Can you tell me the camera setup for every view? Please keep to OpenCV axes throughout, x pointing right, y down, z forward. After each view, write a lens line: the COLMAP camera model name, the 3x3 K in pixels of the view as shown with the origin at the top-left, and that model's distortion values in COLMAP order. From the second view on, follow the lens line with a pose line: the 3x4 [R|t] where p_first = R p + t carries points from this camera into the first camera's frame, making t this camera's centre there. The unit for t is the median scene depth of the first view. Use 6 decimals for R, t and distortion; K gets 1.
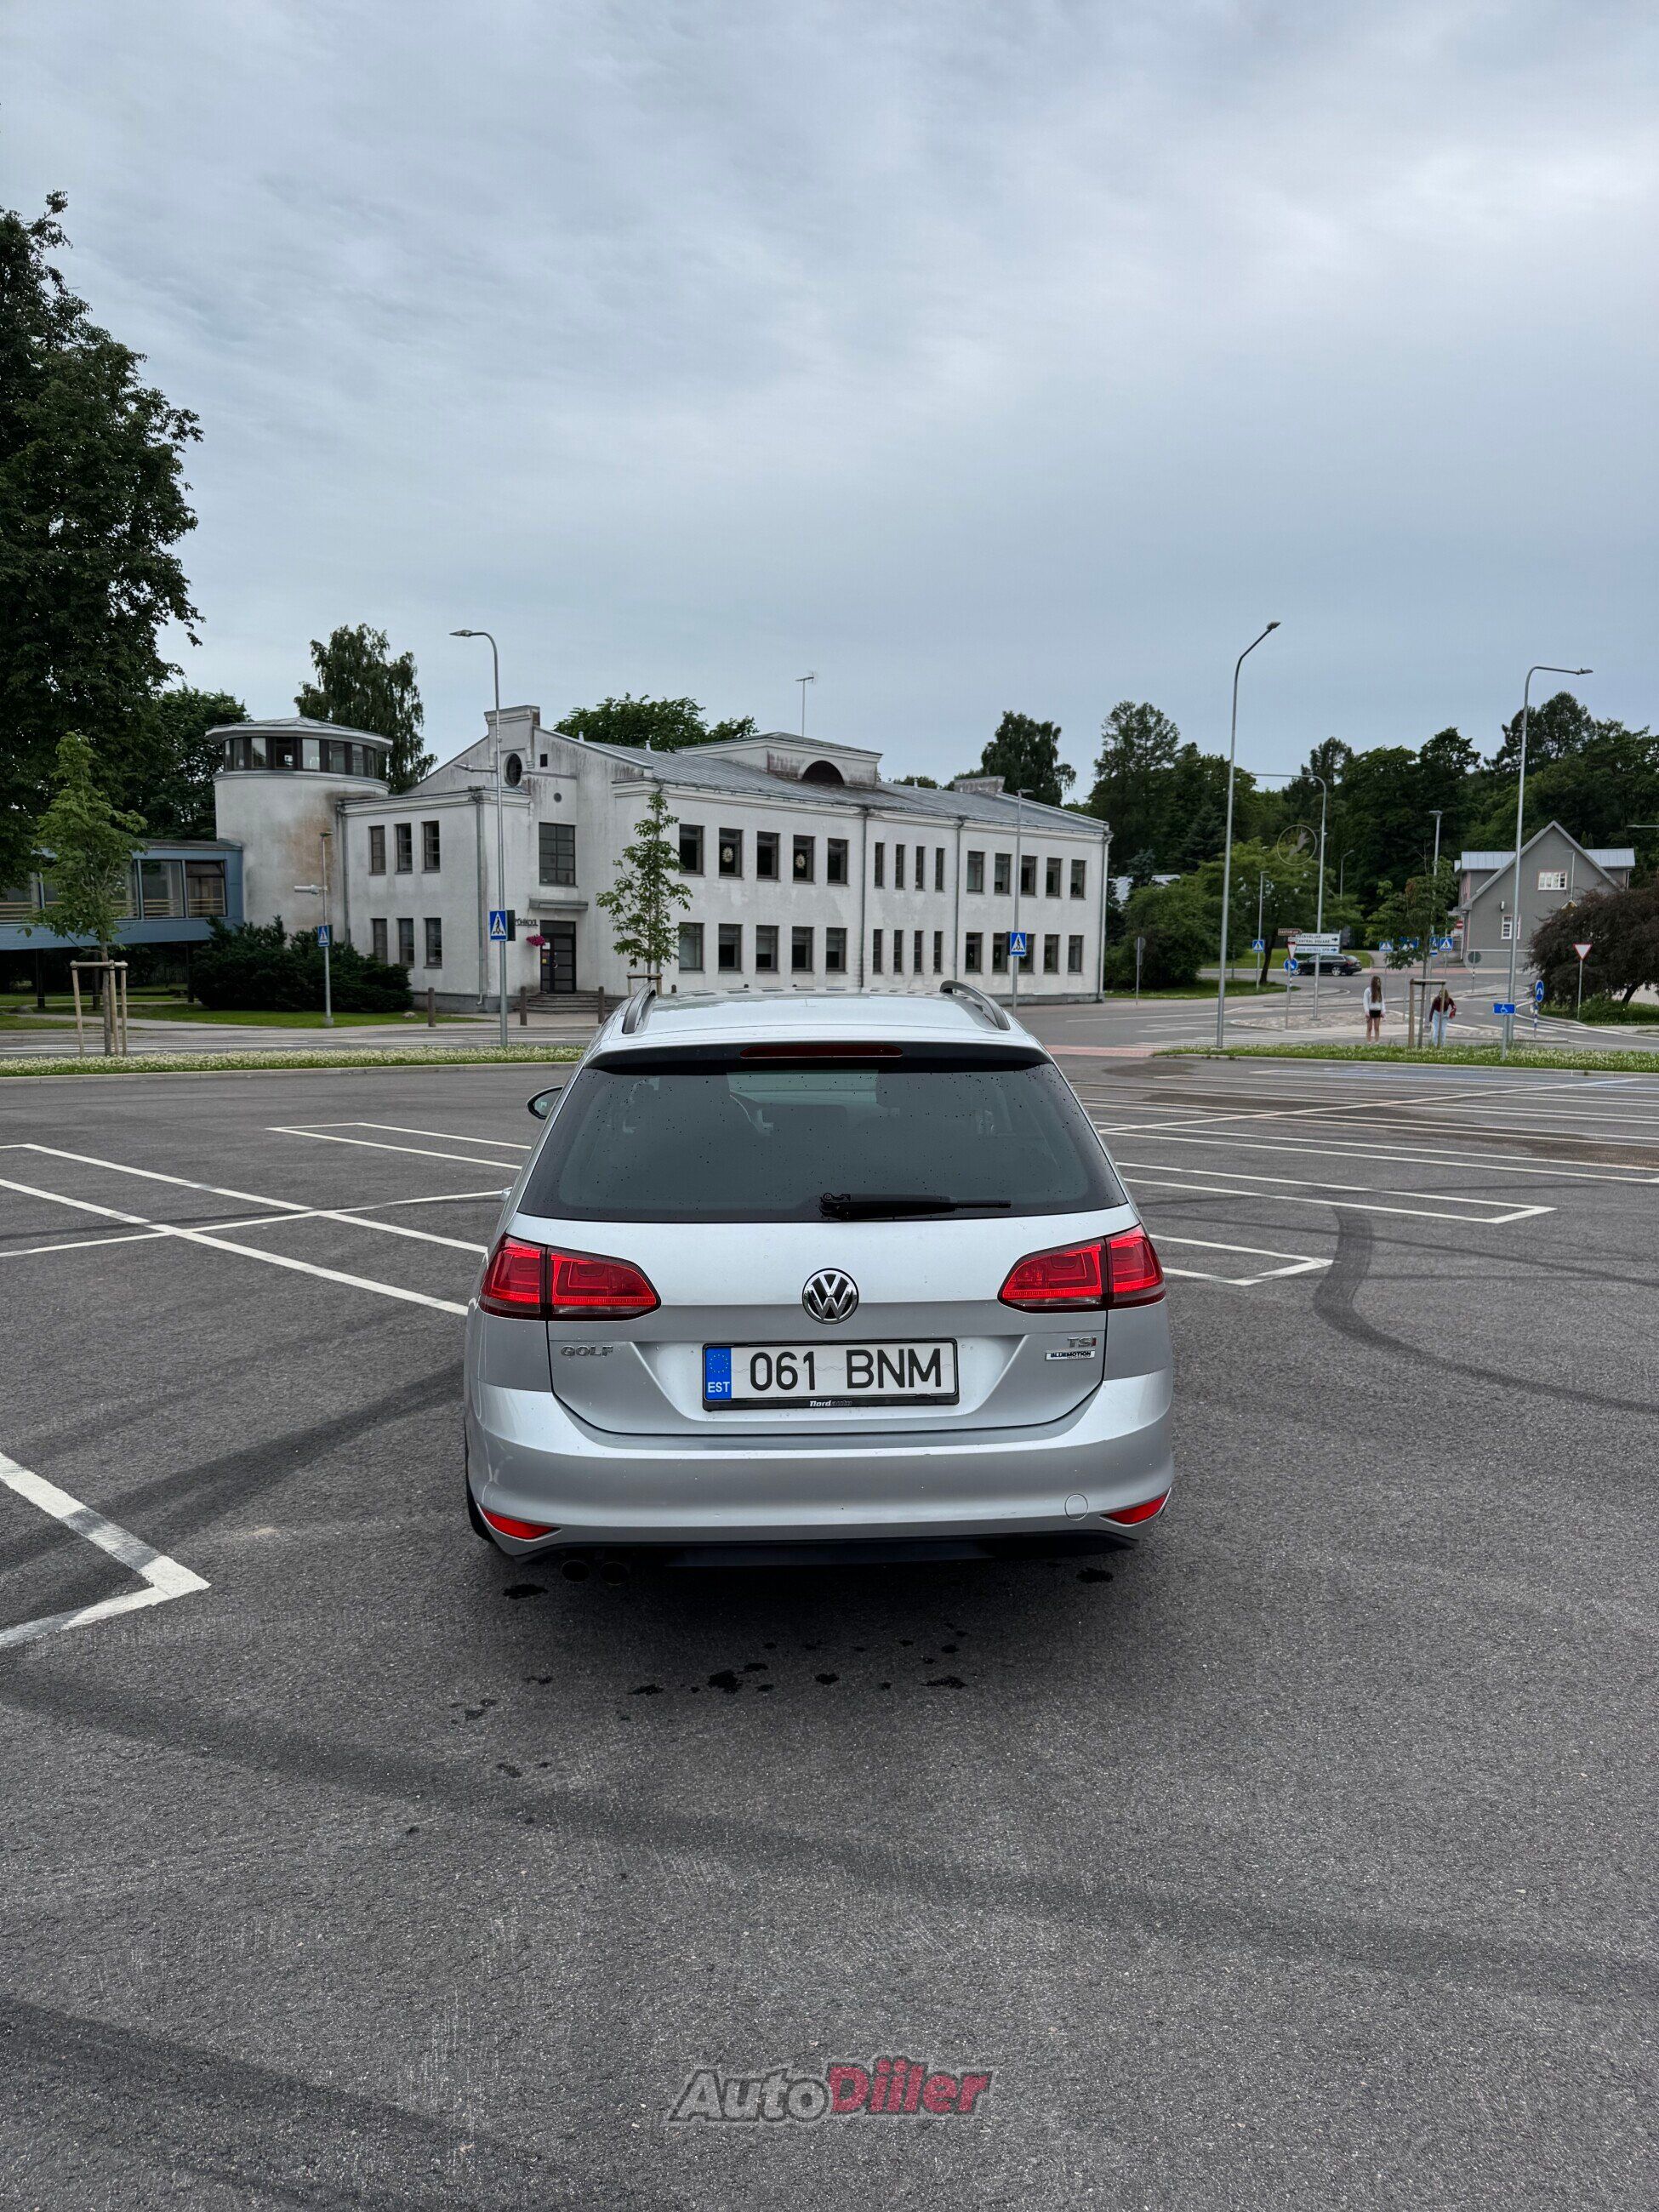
lens RADIAL K [[1558.0, 0, 825.4], [0, 1558.0, 1112.8], [0, 0, 1]] dist [0.039877, -0.058306]
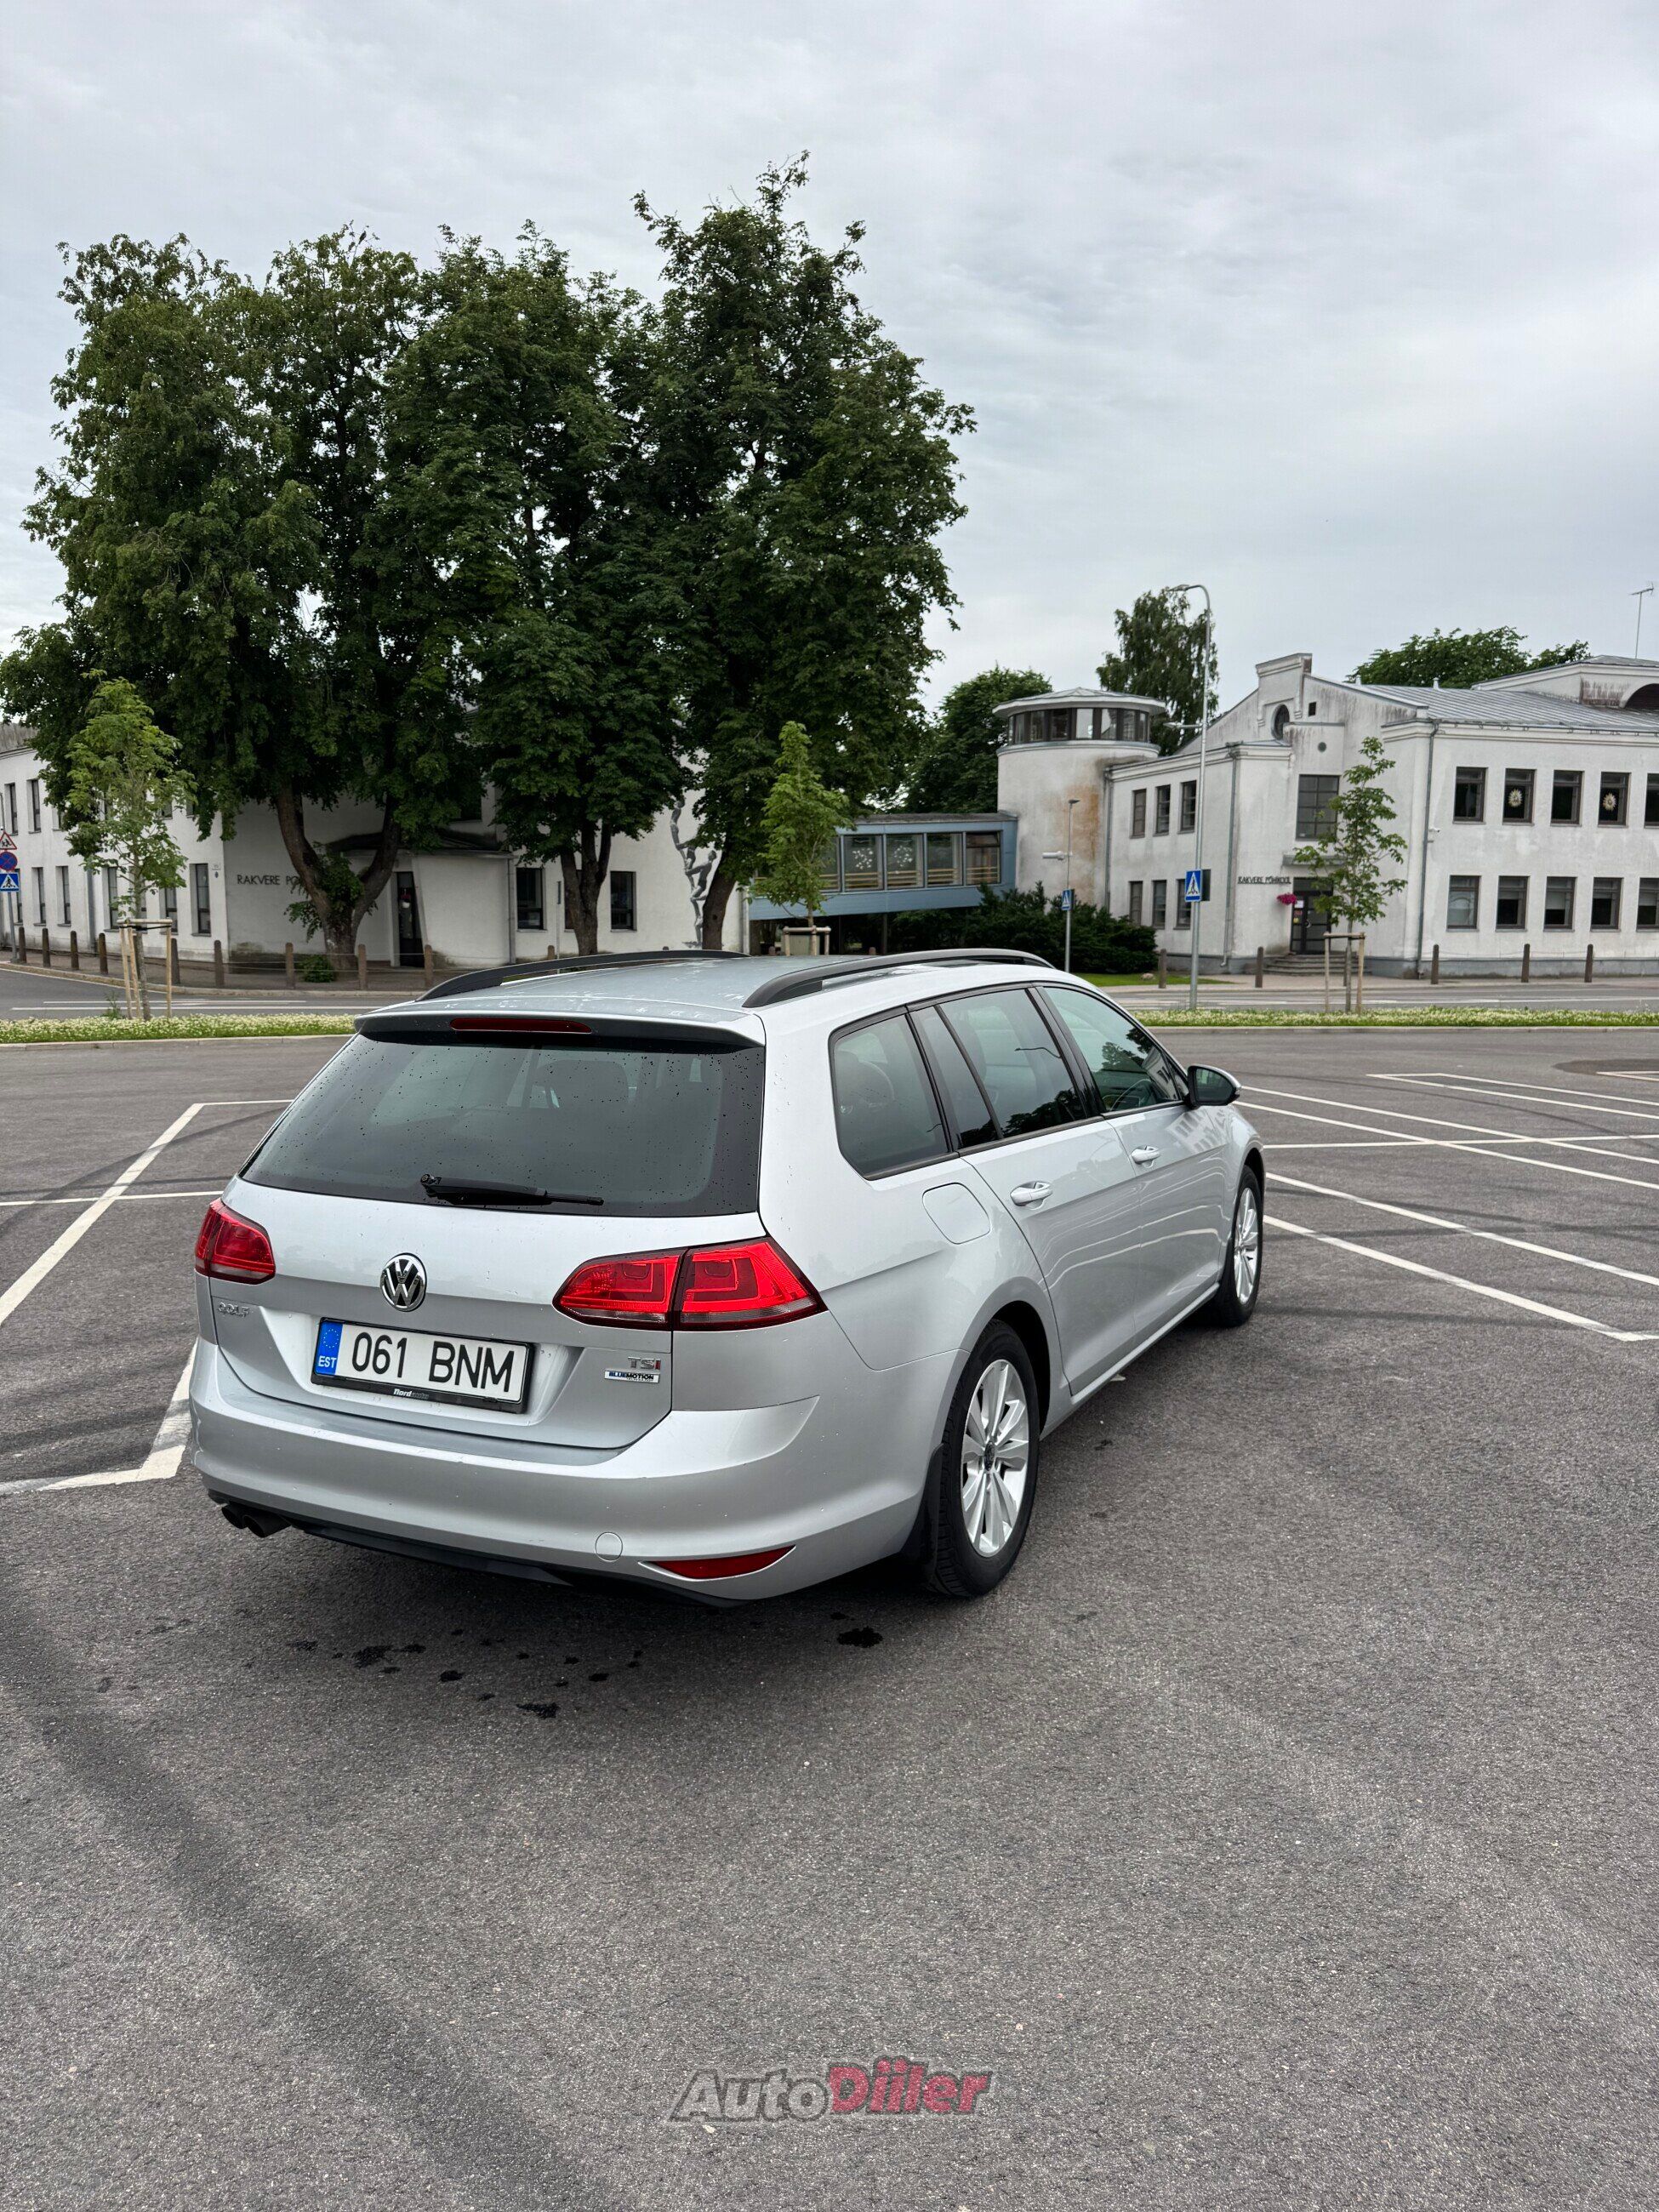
lens RADIAL K [[1558.0, 0, 812.4], [0, 1558.0, 1106.6], [0, 0, 1]] dist [0.039877, -0.058306]
pose [[0.866639, 0.048917, -0.496533, 0.098532], [-0.038393, 0.998770, 0.031386, -0.004397], [0.497457, -0.008137, 0.867450, 0.040918]]
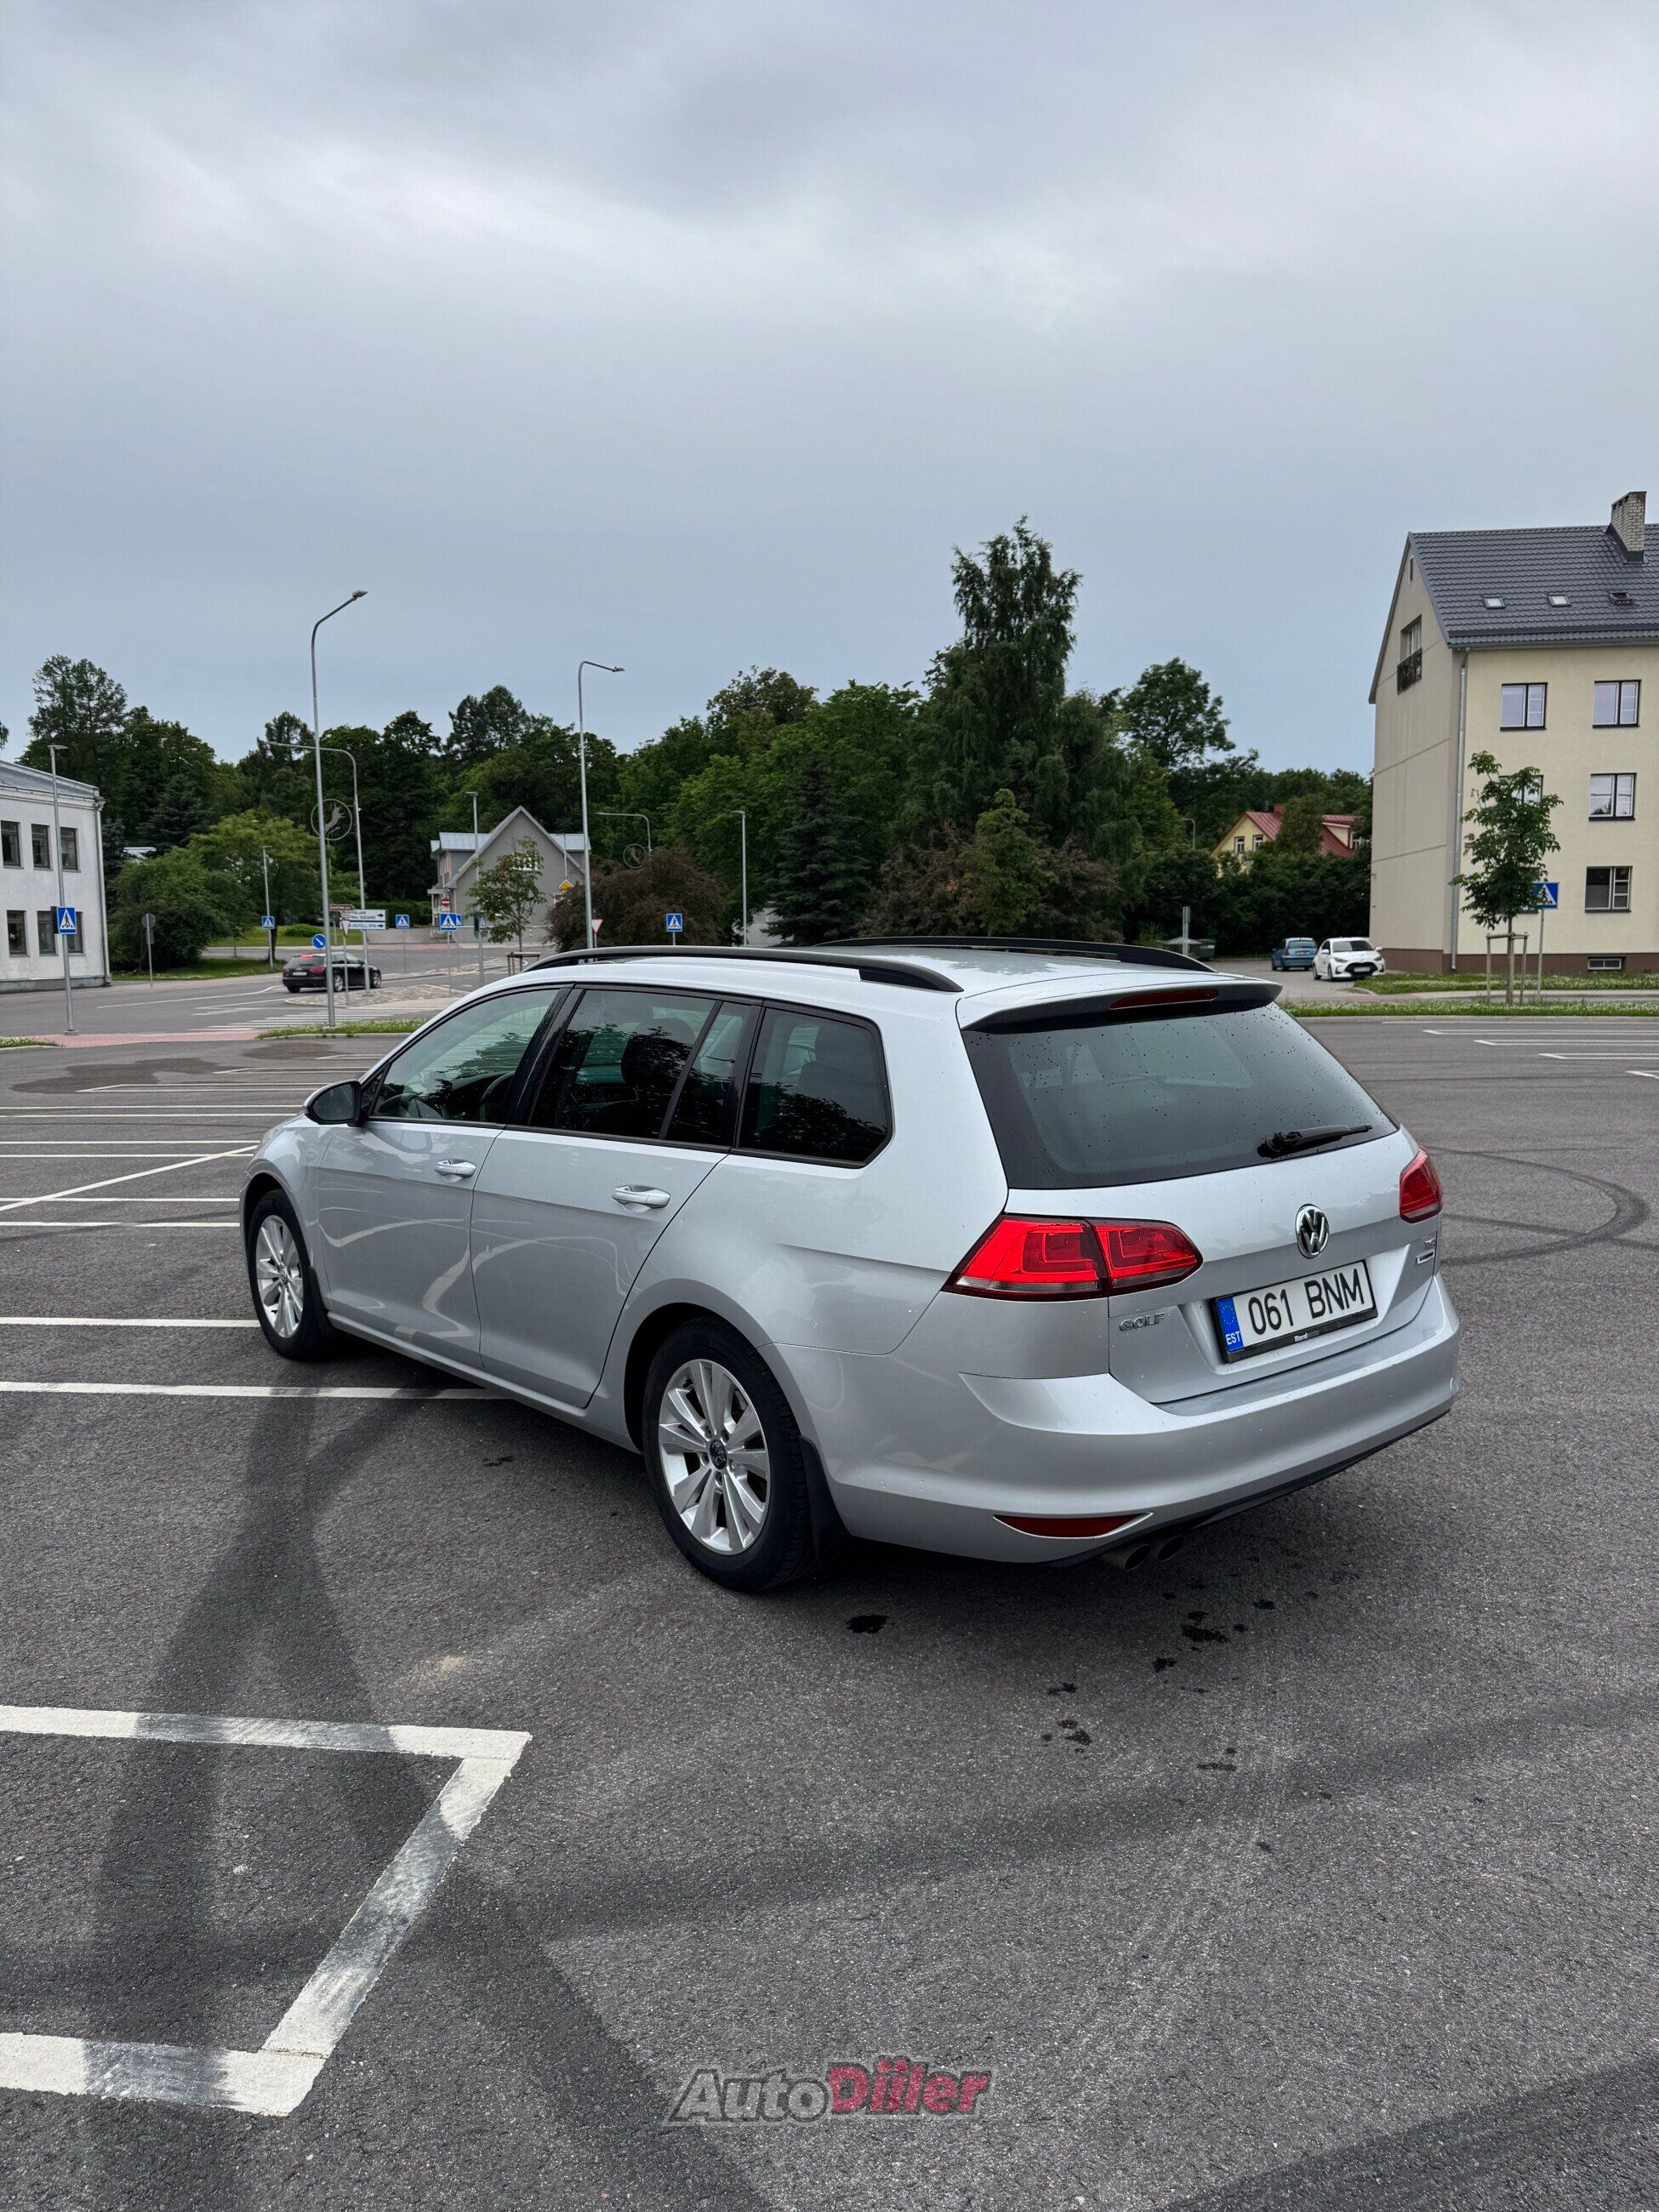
lens RADIAL K [[1558.0, 0, 830.0], [0, 1558.0, 1114.8], [0, 0, 1]] dist [0.039877, -0.058306]
pose [[0.796938, -0.082967, 0.598337, -0.122821], [0.073864, 0.996474, 0.039793, -0.003544], [-0.599529, 0.012483, 0.800256, 0.050720]]
